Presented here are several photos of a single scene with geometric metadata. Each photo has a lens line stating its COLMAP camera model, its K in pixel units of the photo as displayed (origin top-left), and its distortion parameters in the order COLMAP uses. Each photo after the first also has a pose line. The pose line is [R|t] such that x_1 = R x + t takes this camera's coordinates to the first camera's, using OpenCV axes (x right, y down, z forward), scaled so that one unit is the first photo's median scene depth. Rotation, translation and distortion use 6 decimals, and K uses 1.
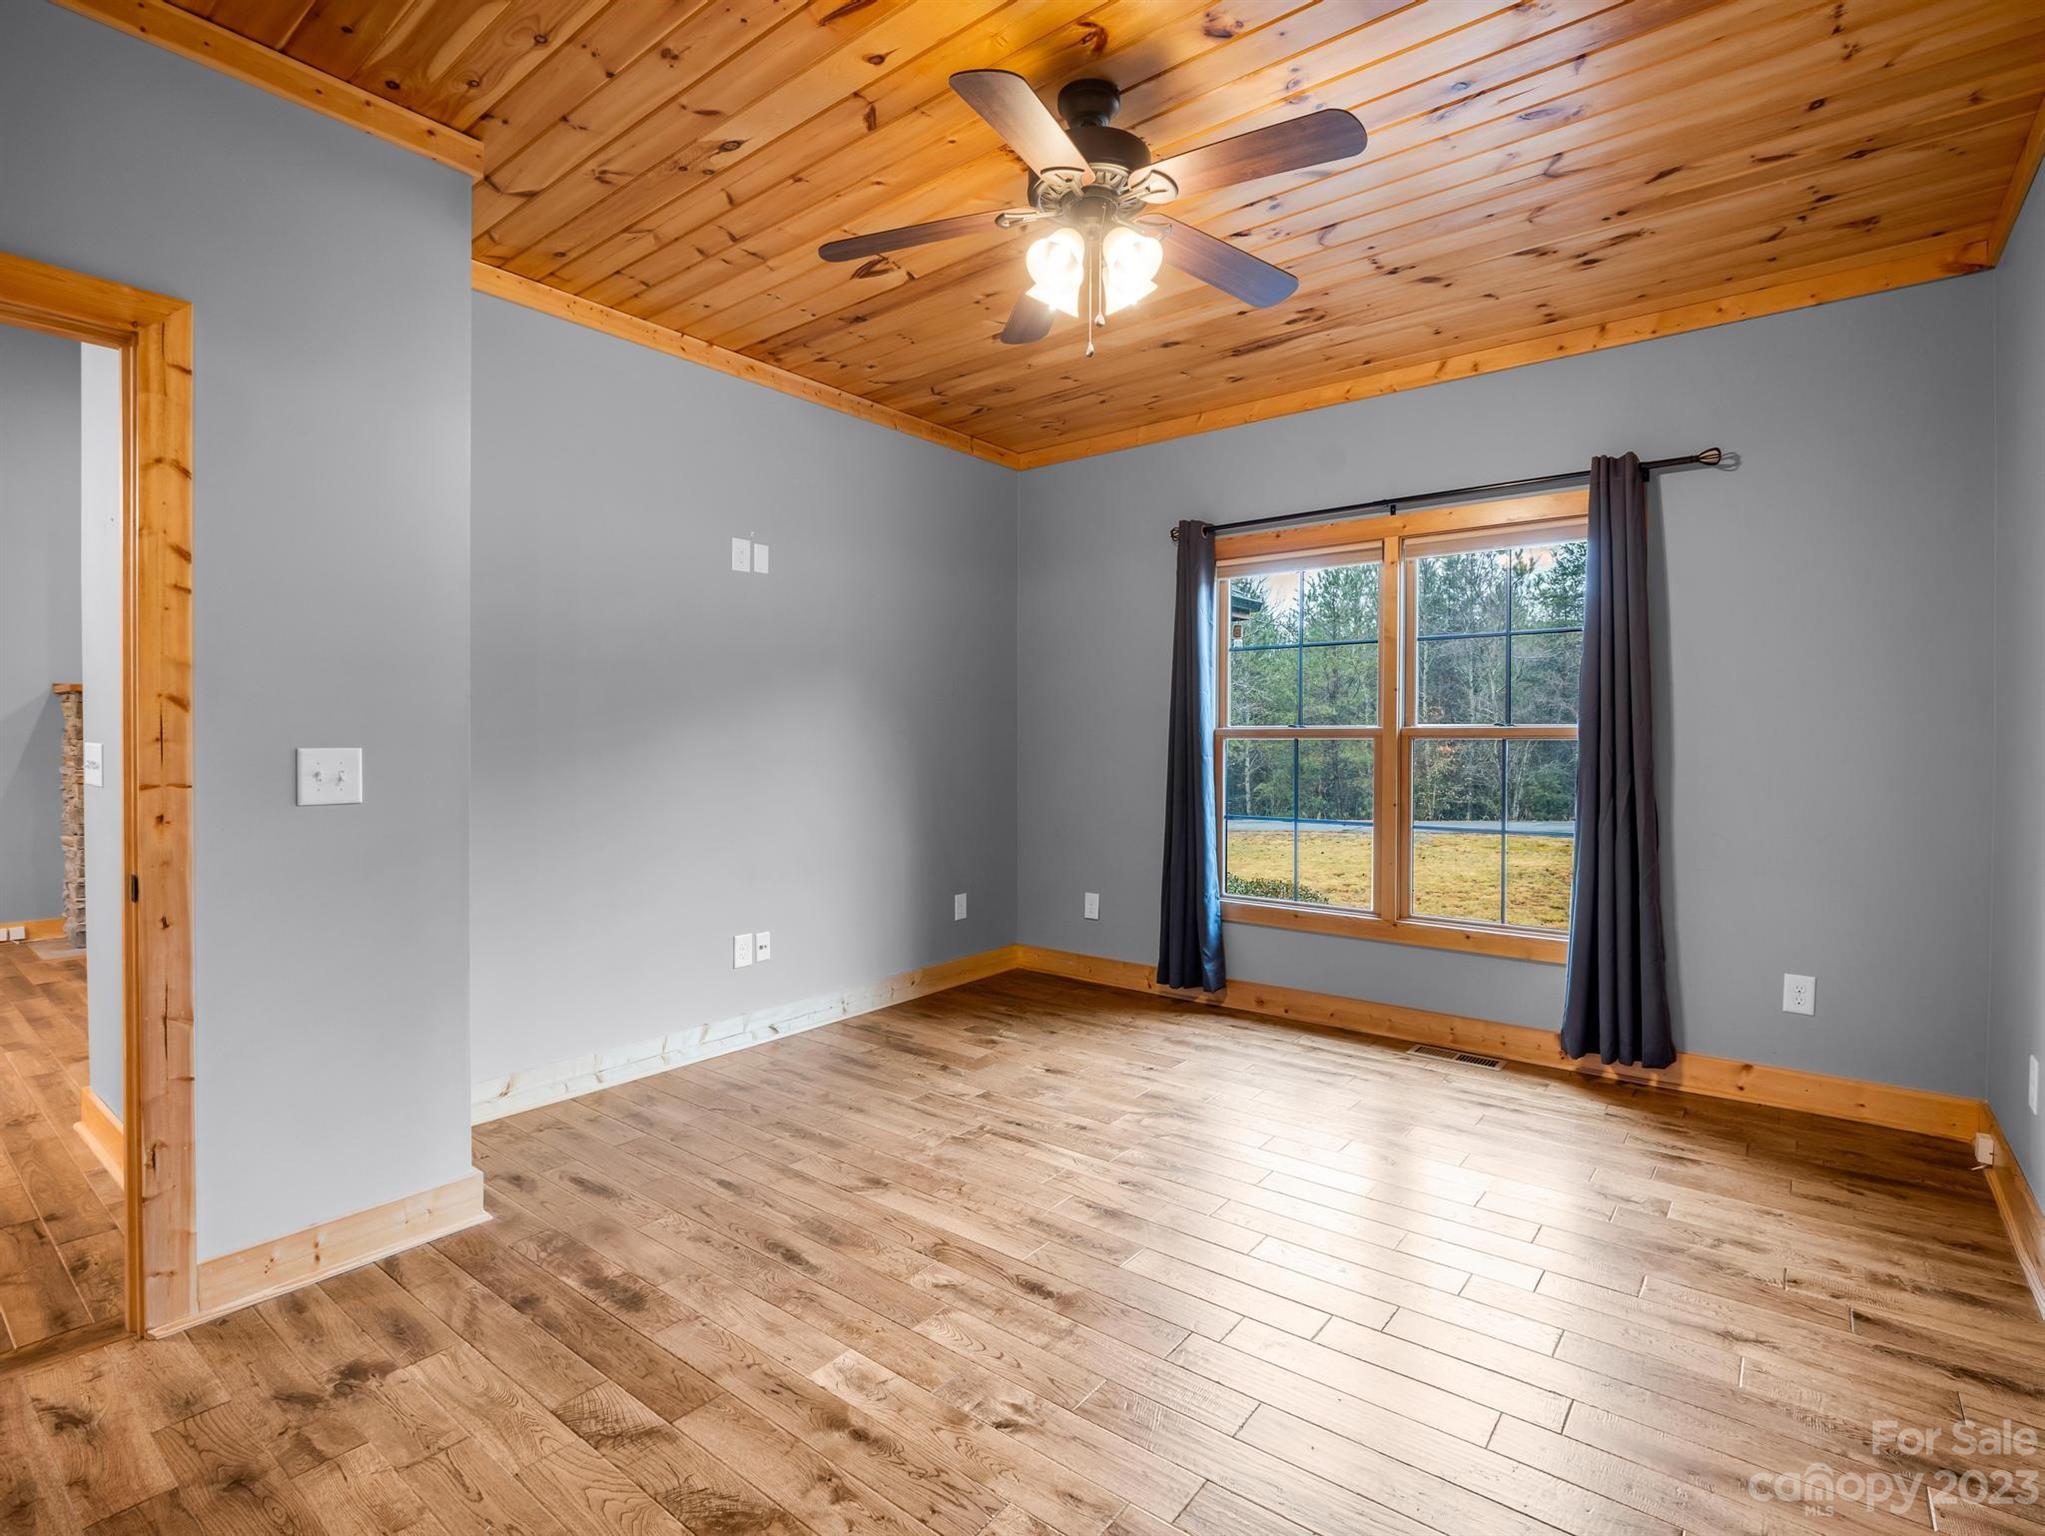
lens RADIAL K [[1009.3, 0, 1016.3], [0, 1009.3, 752.1], [0, 0, 1]] dist [-0.009102, -0.005629]
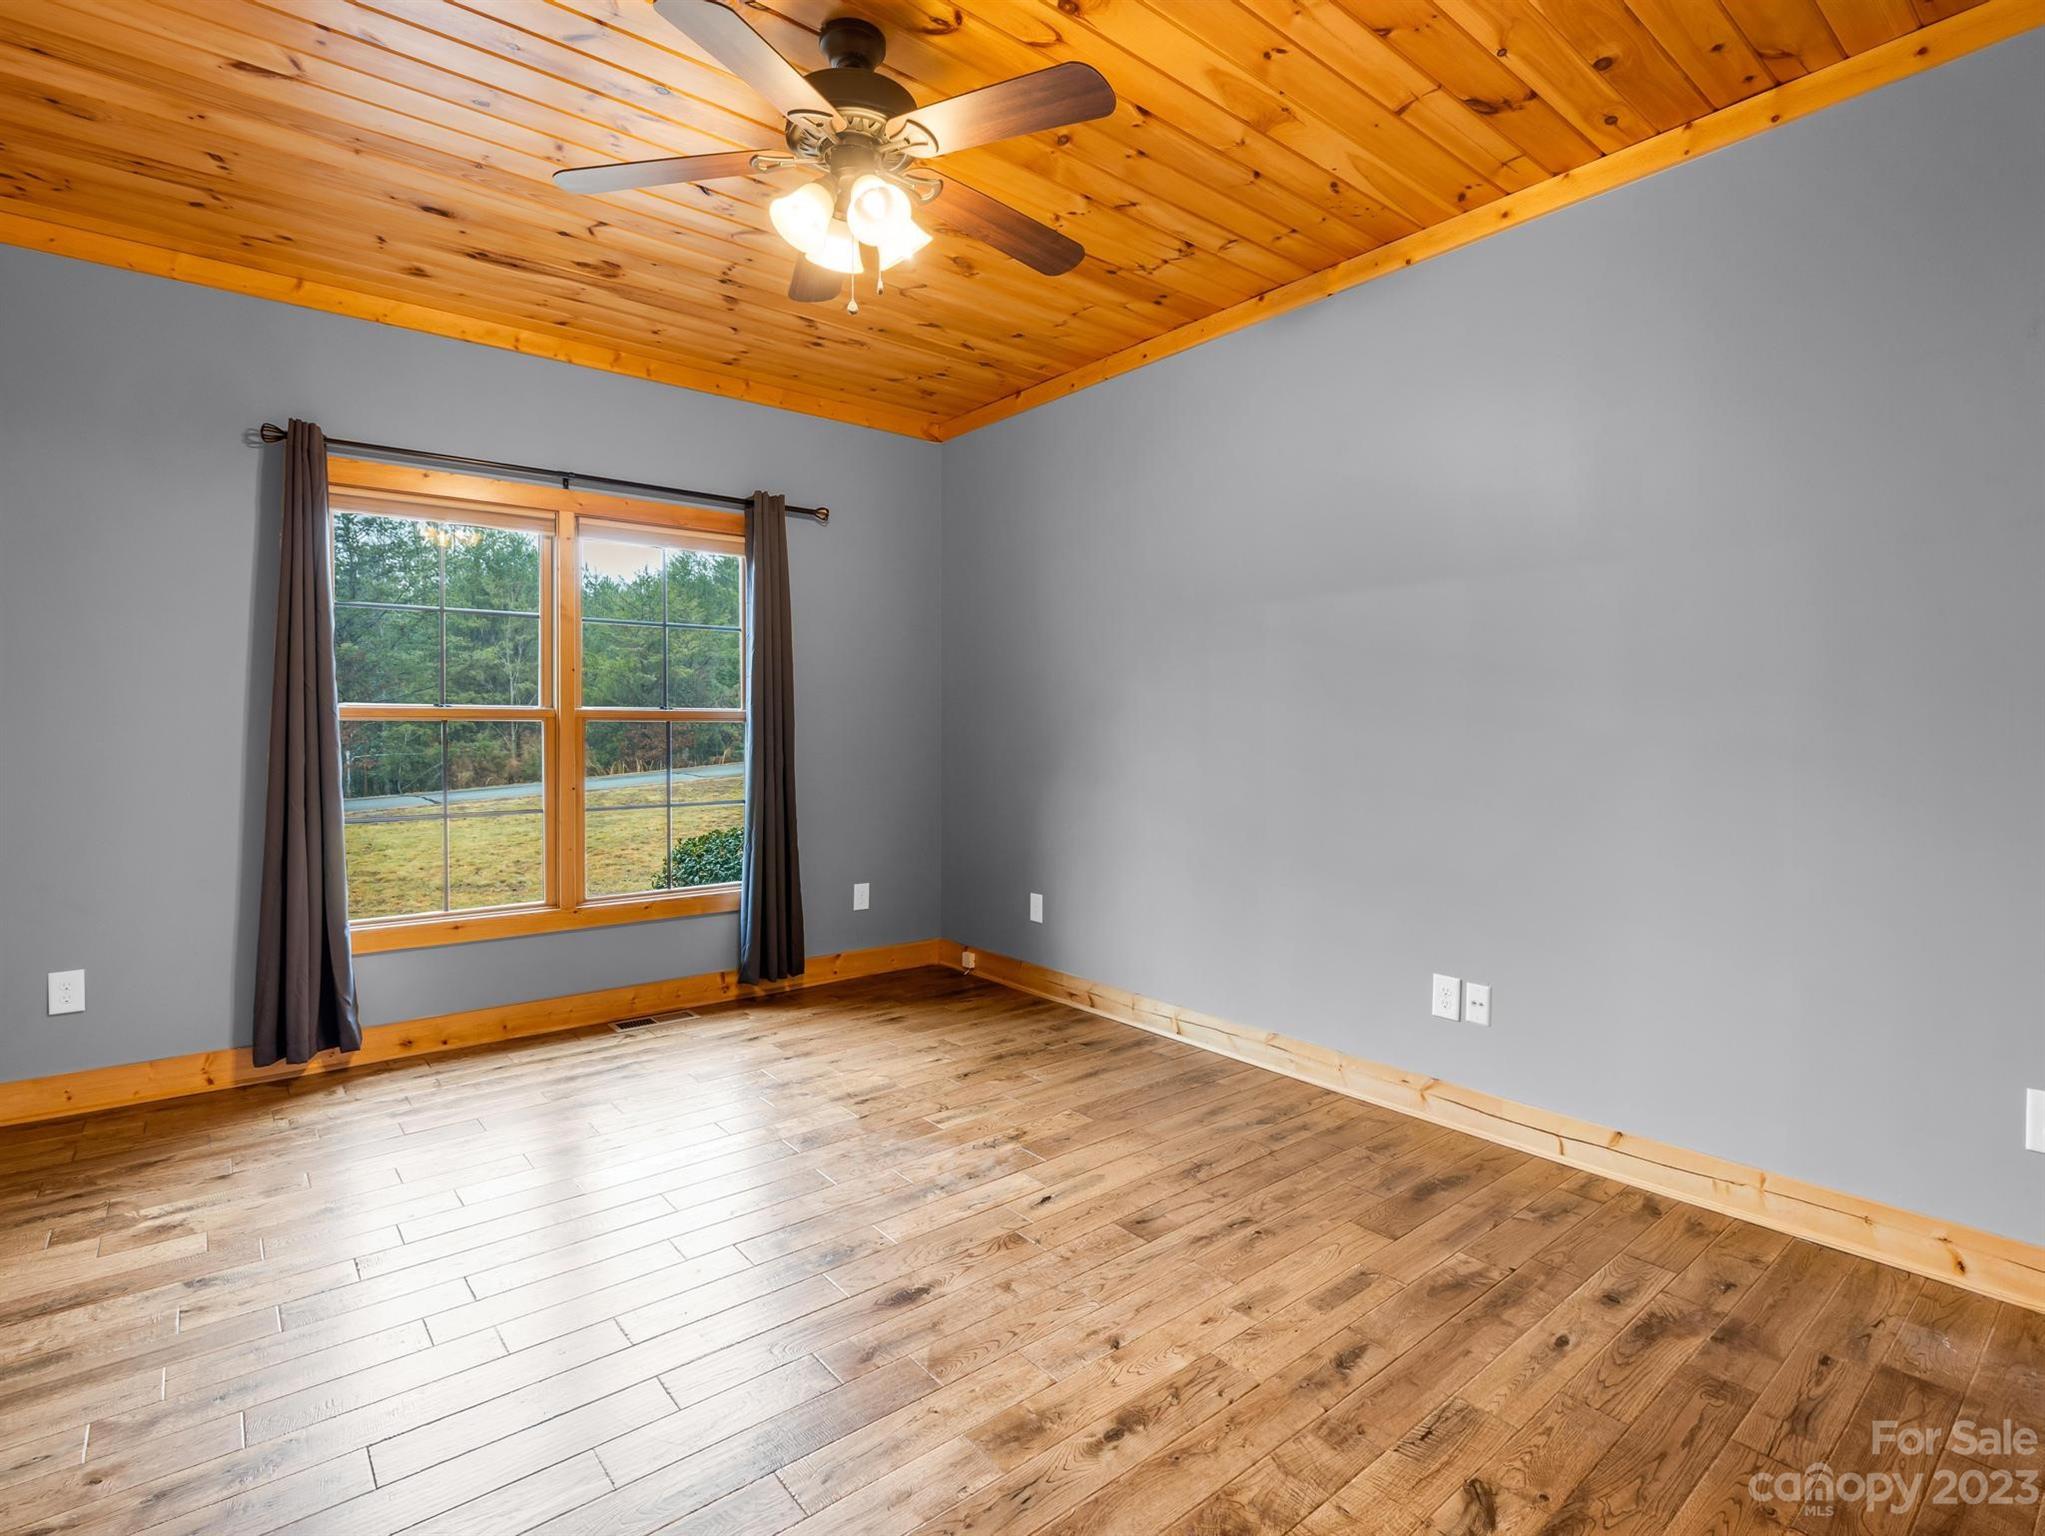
lens RADIAL K [[1009.3, 0, 1022.6], [0, 1009.3, 750.8], [0, 0, 1]] dist [-0.009102, -0.005629]
pose [[0.207500, -0.029591, 0.977787, -0.487240], [0.008852, 0.999558, 0.028371, -0.008317], [-0.978195, 0.002768, 0.207670, 0.376885]]
